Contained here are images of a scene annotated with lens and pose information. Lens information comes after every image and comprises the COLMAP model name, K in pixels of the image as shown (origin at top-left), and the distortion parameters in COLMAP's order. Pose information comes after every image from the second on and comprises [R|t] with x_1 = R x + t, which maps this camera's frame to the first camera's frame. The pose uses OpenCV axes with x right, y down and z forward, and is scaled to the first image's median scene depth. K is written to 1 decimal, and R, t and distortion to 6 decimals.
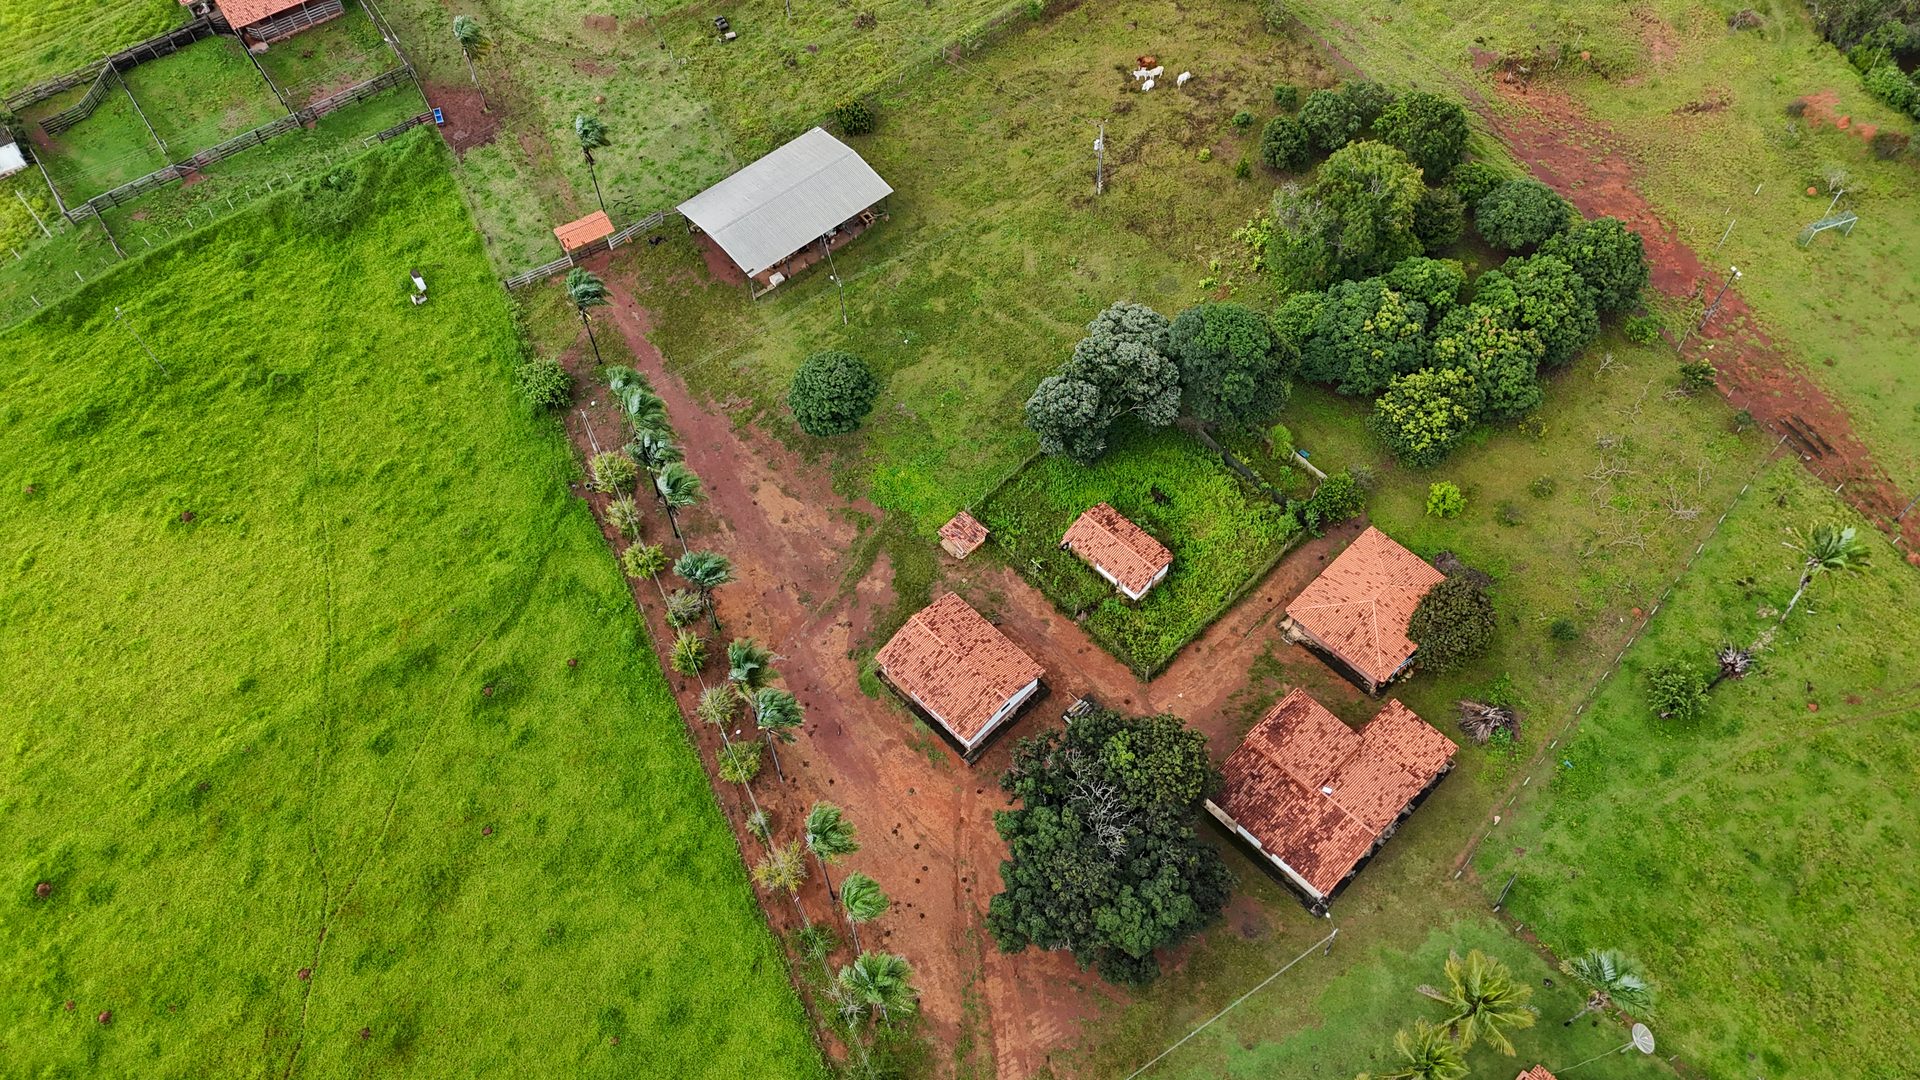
lens RADIAL K [[1415.1, 0, 965.6], [0, 1415.1, 509.4], [0, 0, 1]] dist [0.006117, -0.039985]
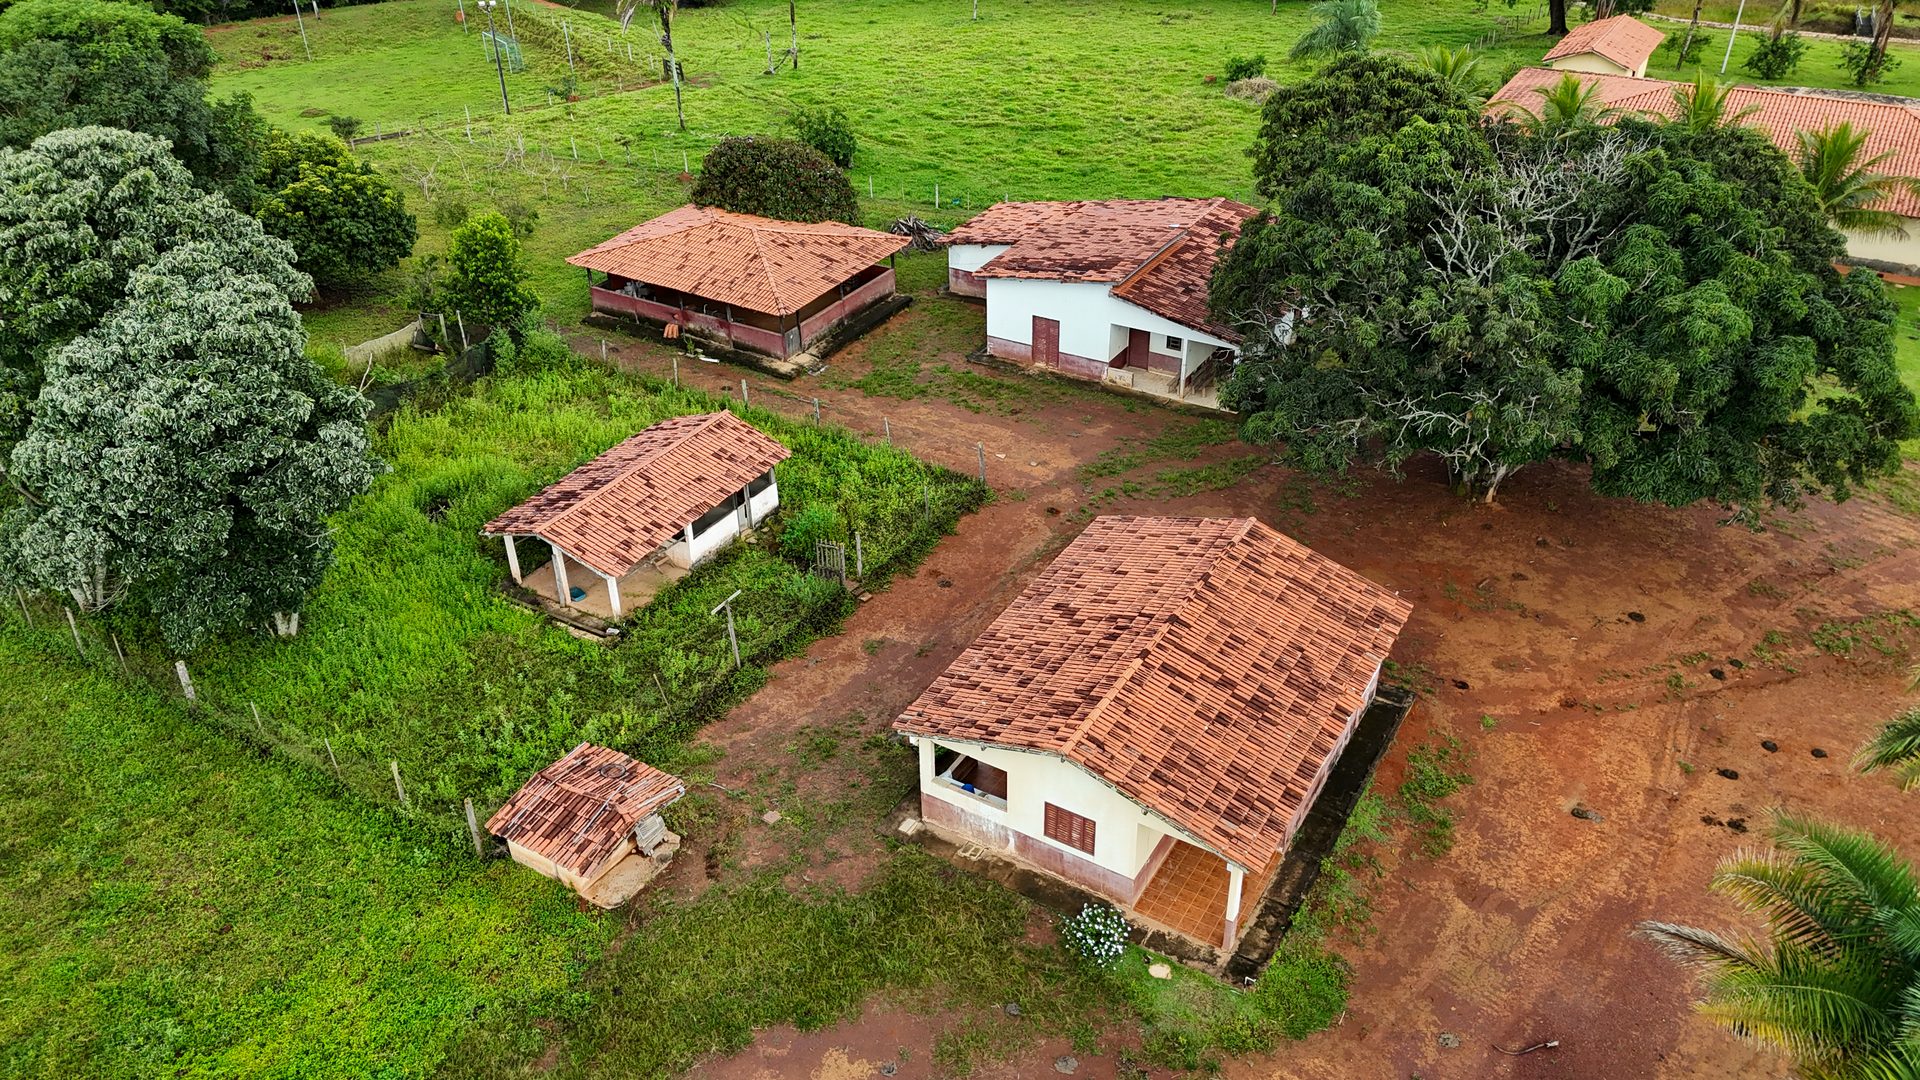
lens RADIAL K [[1415.1, 0, 965.6], [0, 1415.1, 509.4], [0, 0, 1]] dist [0.006117, -0.039985]
pose [[-0.227787, -0.498076, 0.836680, -0.227234], [0.824252, 0.358824, 0.438012, -0.065547], [-0.518384, 0.789409, 0.328804, 0.910845]]
